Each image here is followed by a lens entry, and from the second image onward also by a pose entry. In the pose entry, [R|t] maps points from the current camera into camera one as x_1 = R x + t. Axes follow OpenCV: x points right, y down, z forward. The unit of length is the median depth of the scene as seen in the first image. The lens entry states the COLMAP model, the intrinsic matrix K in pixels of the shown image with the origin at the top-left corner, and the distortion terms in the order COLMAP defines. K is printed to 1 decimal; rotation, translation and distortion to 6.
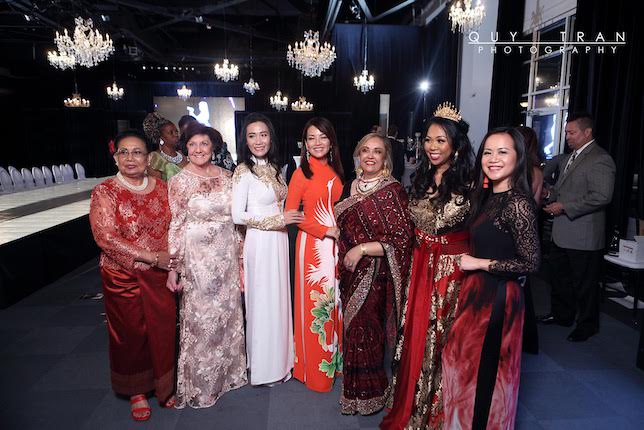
lens RADIAL K [[429.7, 0, 325.0], [0, 429.7, 217.1], [0, 0, 1]] dist [-0.003589, 0.002653]
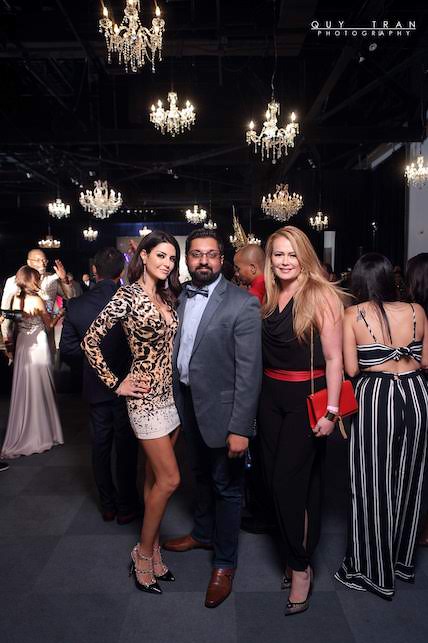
lens RADIAL K [[447.1, 0, 213.7], [0, 447.1, 320.8], [0, 0, 1]] dist [0.000919, 0.002706]
pose [[0.996366, -0.006756, -0.084906, -0.075974], [0.000647, 0.997421, -0.071768, 0.024681], [0.085172, 0.071452, 0.993801, -0.150374]]
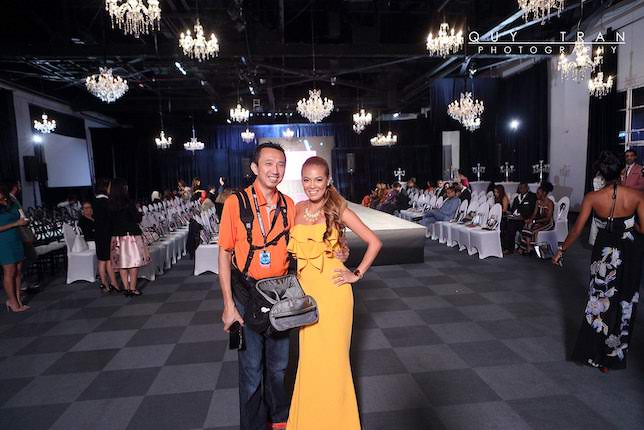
lens RADIAL K [[429.7, 0, 324.1], [0, 429.7, 218.2], [0, 0, 1]] dist [-0.003589, 0.002653]
pose [[0.999024, -0.039853, 0.019028, -0.351209], [0.041013, 0.997038, -0.065069, 0.037158], [-0.016379, 0.065786, 0.997699, -0.252064]]
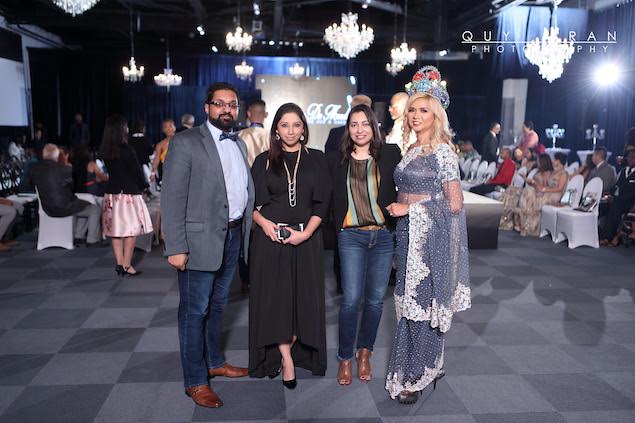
lens RADIAL K [[584.3, 0, 319.1], [0, 584.3, 212.6], [0, 0, 1]] dist [-0.001240, 0.000000]
pose [[0.999752, 0.015185, 0.016265, -0.399705], [-0.014775, 0.999578, -0.025029, 0.044570], [-0.016638, 0.024783, 0.999554, -0.274475]]
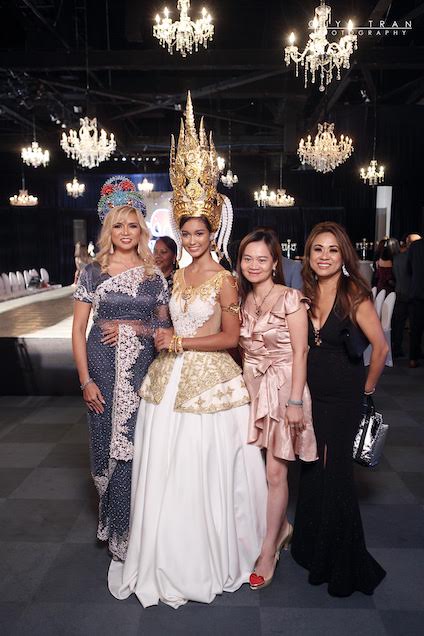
lens RADIAL K [[566.3, 0, 212.6], [0, 566.3, 315.1], [0, 0, 1]] dist [0.006188, -0.009660]
pose [[0.993176, 0.008923, -0.116281, -0.081258], [-0.014262, 0.998878, -0.045157, 0.020288], [0.115748, 0.046508, 0.992189, -0.129867]]
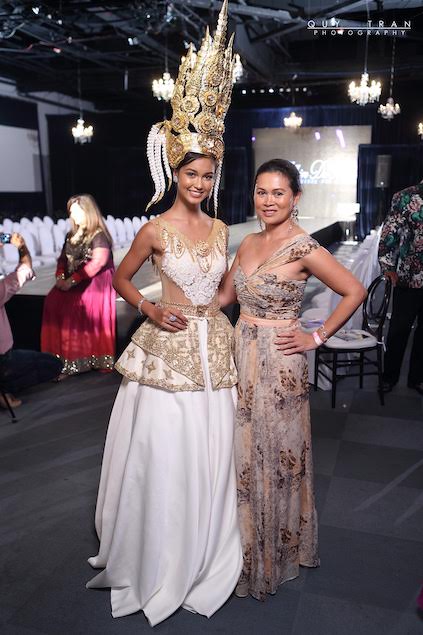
lens RADIAL K [[584.3, 0, 212.1], [0, 584.3, 315.8], [0, 0, 1]] dist [-0.001240, 0.000000]
pose [[0.924278, 0.081002, -0.373027, -0.060508], [-0.063939, 0.996272, 0.057912, 0.003345], [0.376327, -0.029676, 0.926011, -0.034553]]
